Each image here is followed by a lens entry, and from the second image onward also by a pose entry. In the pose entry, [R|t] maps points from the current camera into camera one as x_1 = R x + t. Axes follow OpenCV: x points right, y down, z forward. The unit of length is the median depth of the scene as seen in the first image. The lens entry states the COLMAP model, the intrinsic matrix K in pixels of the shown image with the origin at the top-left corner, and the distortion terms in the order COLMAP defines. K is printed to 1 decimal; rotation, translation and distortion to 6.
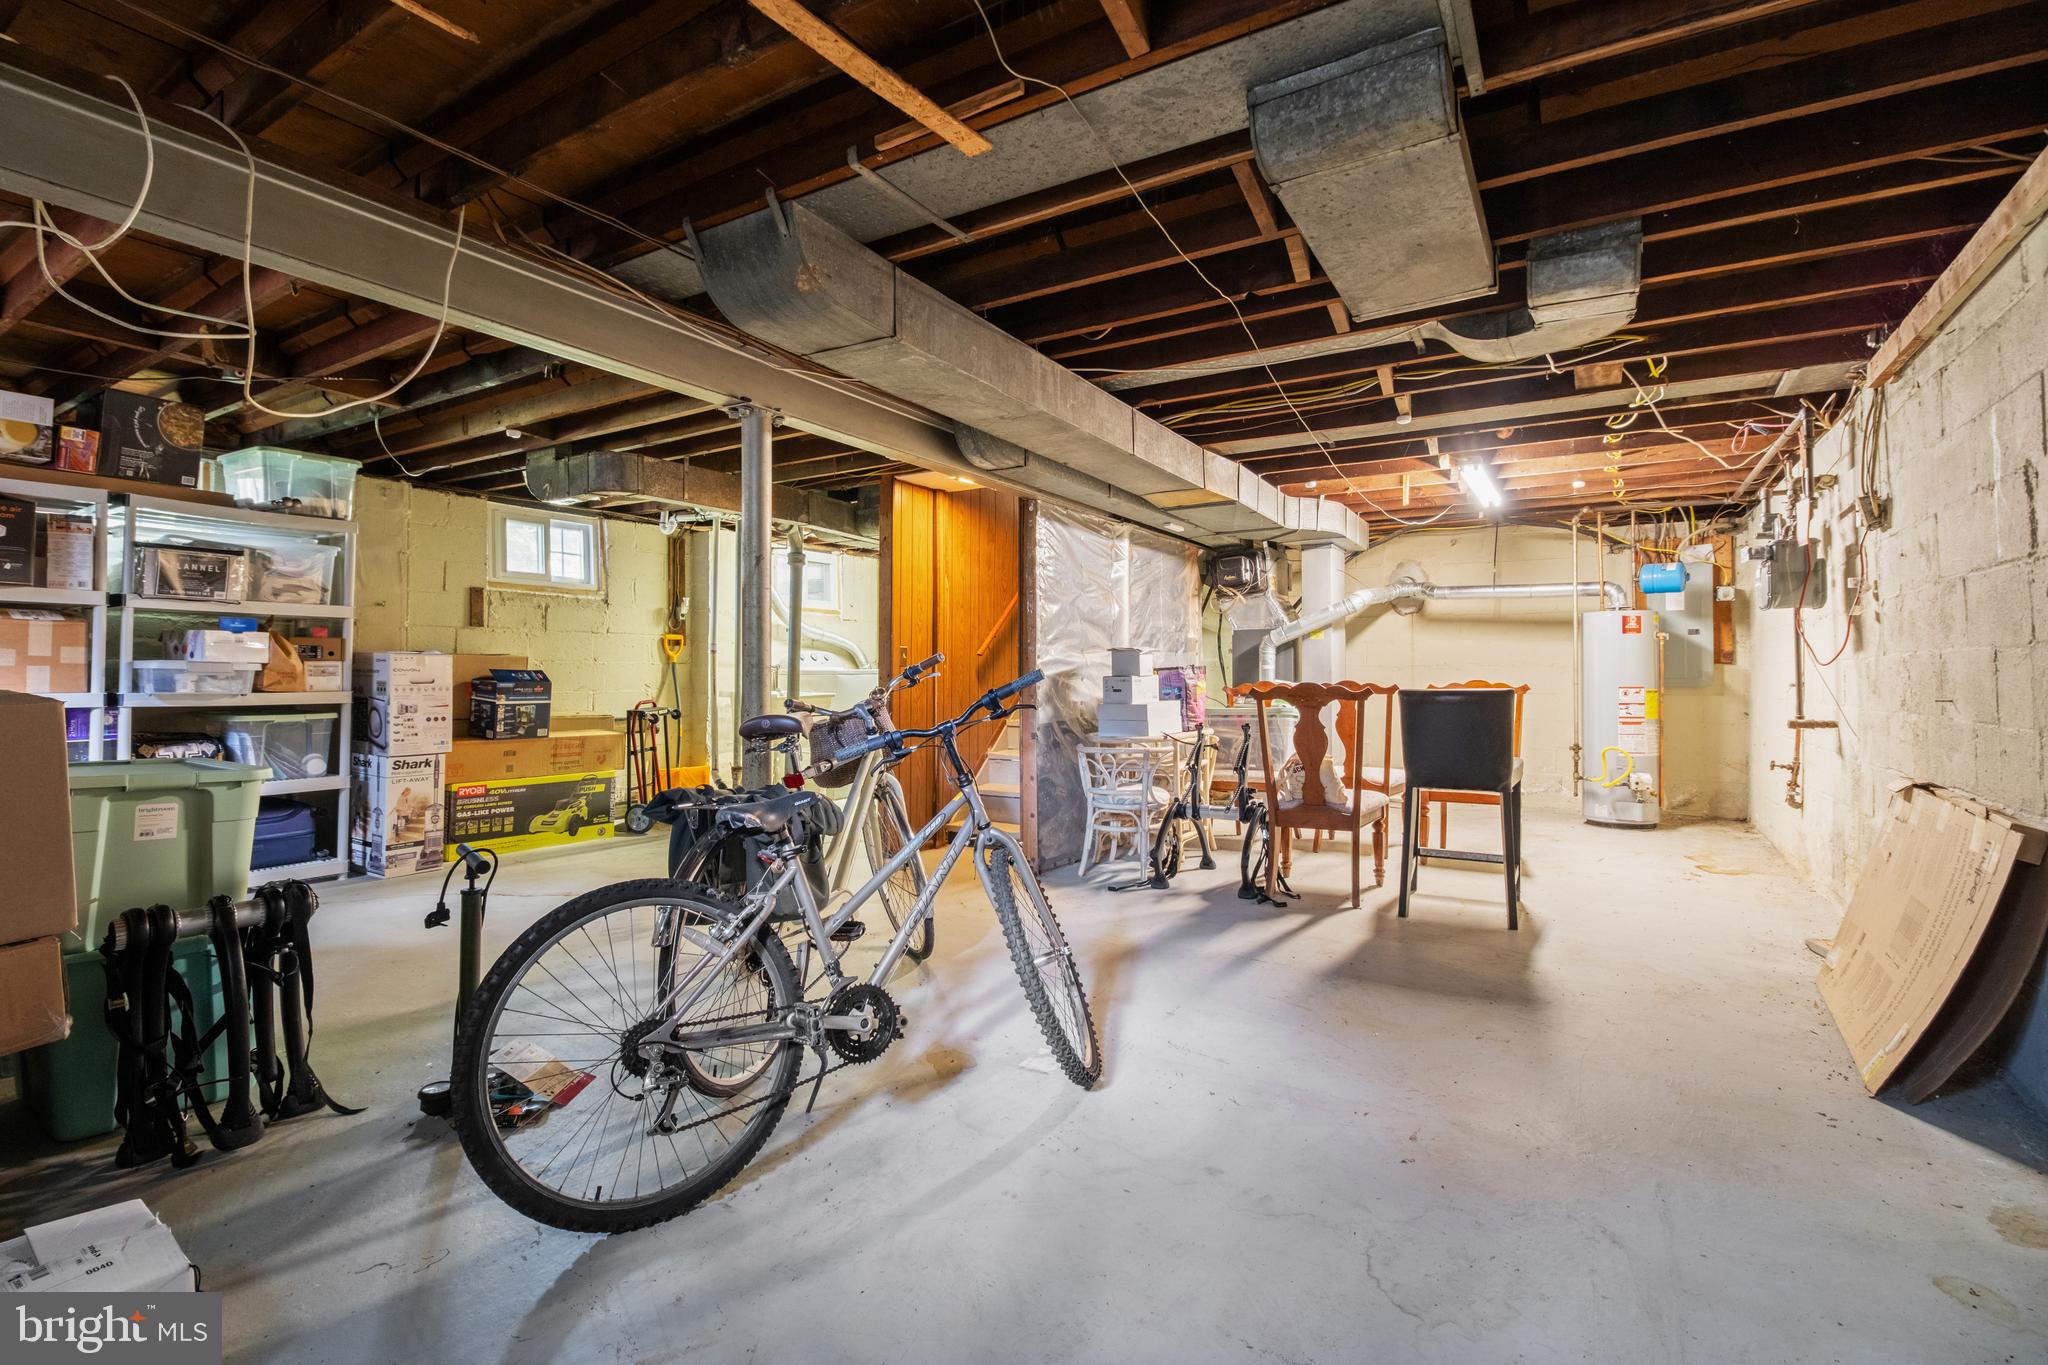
lens RADIAL K [[921.9, 0, 1026.0], [0, 921.9, 671.8], [0, 0, 1]] dist [-0.006437, -0.007737]
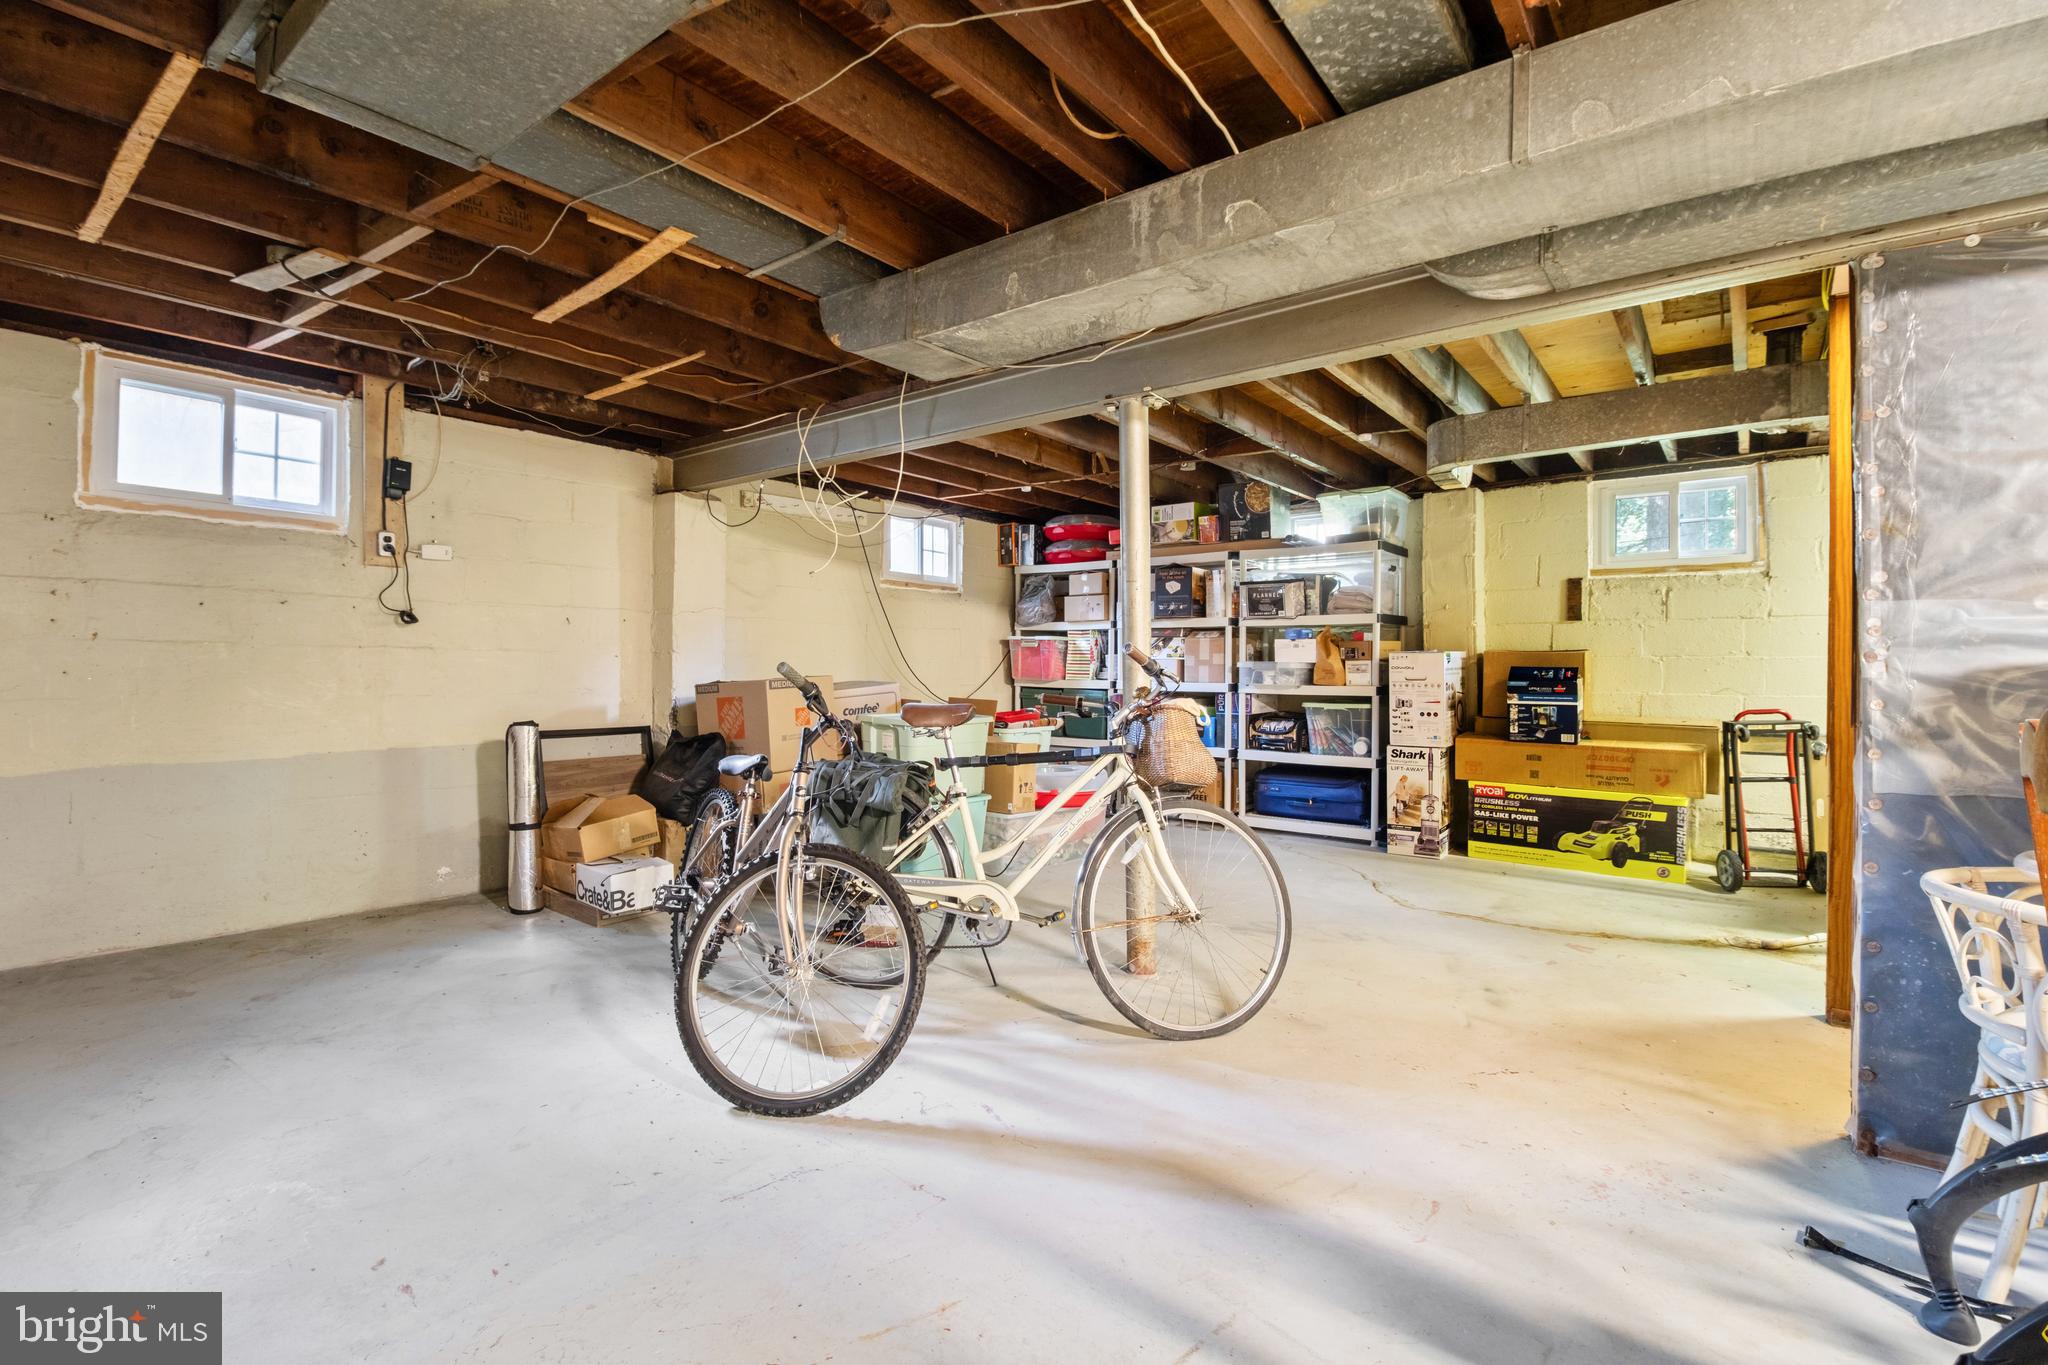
lens RADIAL K [[921.9, 0, 1023.7], [0, 921.9, 671.9], [0, 0, 1]] dist [-0.006437, -0.007737]
pose [[-0.107832, 0.000810, -0.994169, 0.431111], [-0.001667, 0.999998, 0.000996, 0.002603], [0.994168, 0.001764, -0.107831, 0.619024]]
